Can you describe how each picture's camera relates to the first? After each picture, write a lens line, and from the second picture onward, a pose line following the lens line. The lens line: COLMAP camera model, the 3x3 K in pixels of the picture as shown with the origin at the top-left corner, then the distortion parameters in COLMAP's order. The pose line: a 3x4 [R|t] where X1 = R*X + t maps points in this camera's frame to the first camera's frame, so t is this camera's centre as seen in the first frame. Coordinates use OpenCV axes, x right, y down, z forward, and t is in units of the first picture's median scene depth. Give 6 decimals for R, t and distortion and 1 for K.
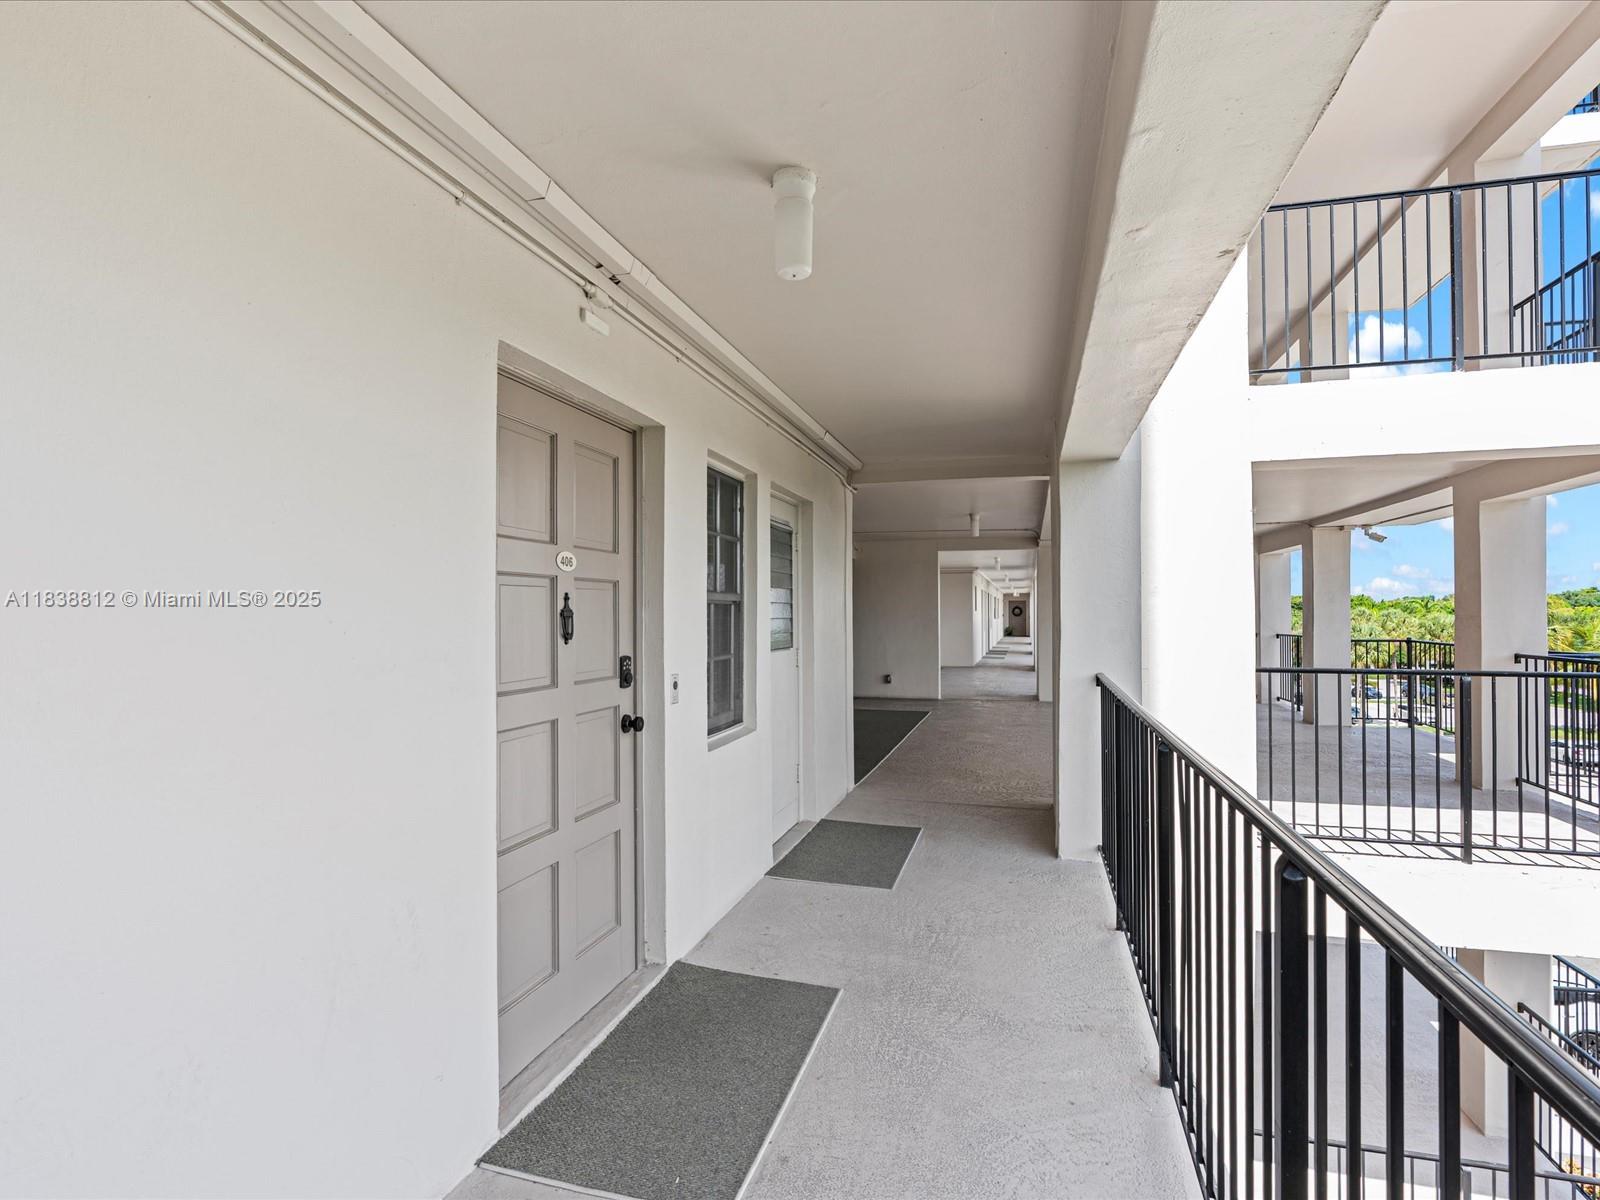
lens RADIAL K [[808.8, 0, 807.0], [0, 808.8, 601.8], [0, 0, 1]] dist [-0.015035, 0.005275]
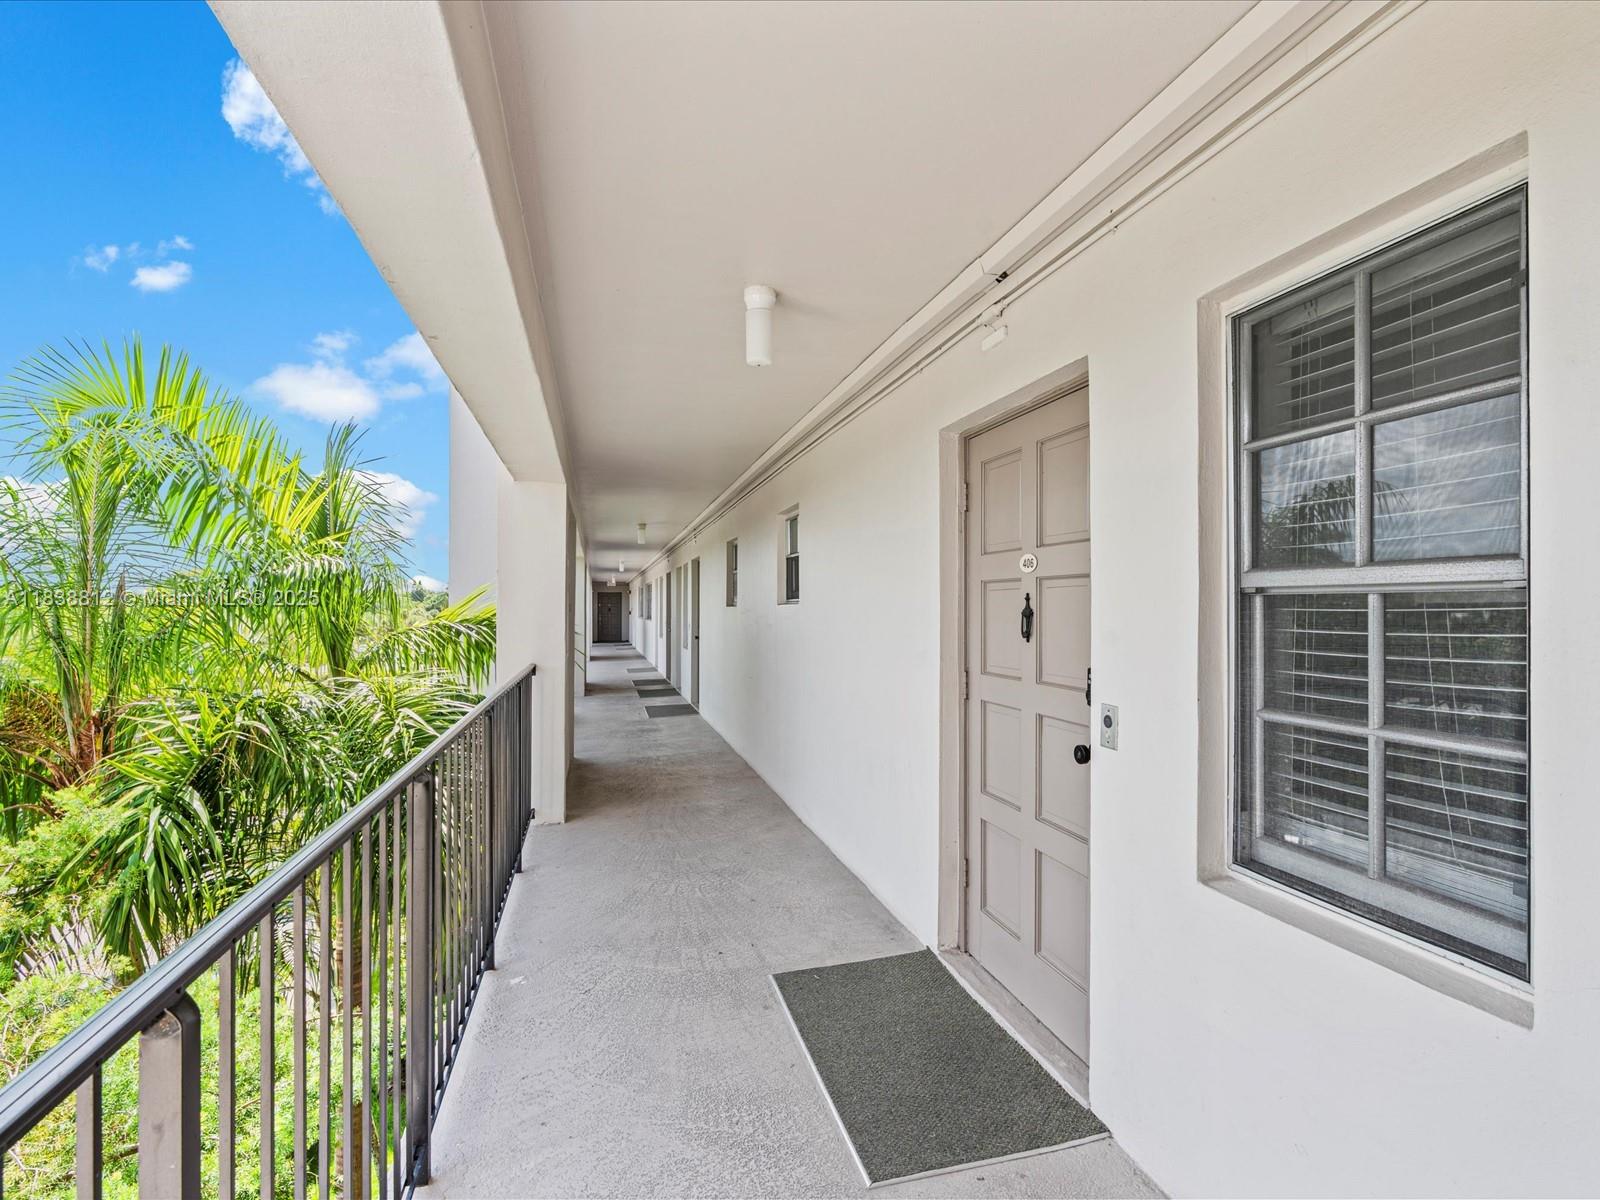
lens RADIAL K [[808.8, 0, 809.2], [0, 808.8, 608.1], [0, 0, 1]] dist [-0.015035, 0.005275]
pose [[-0.859472, 0.000386, -0.511183, 0.482963], [0.006370, 0.999930, -0.009955, 0.016952], [0.511144, -0.011812, -0.859414, 1.757746]]
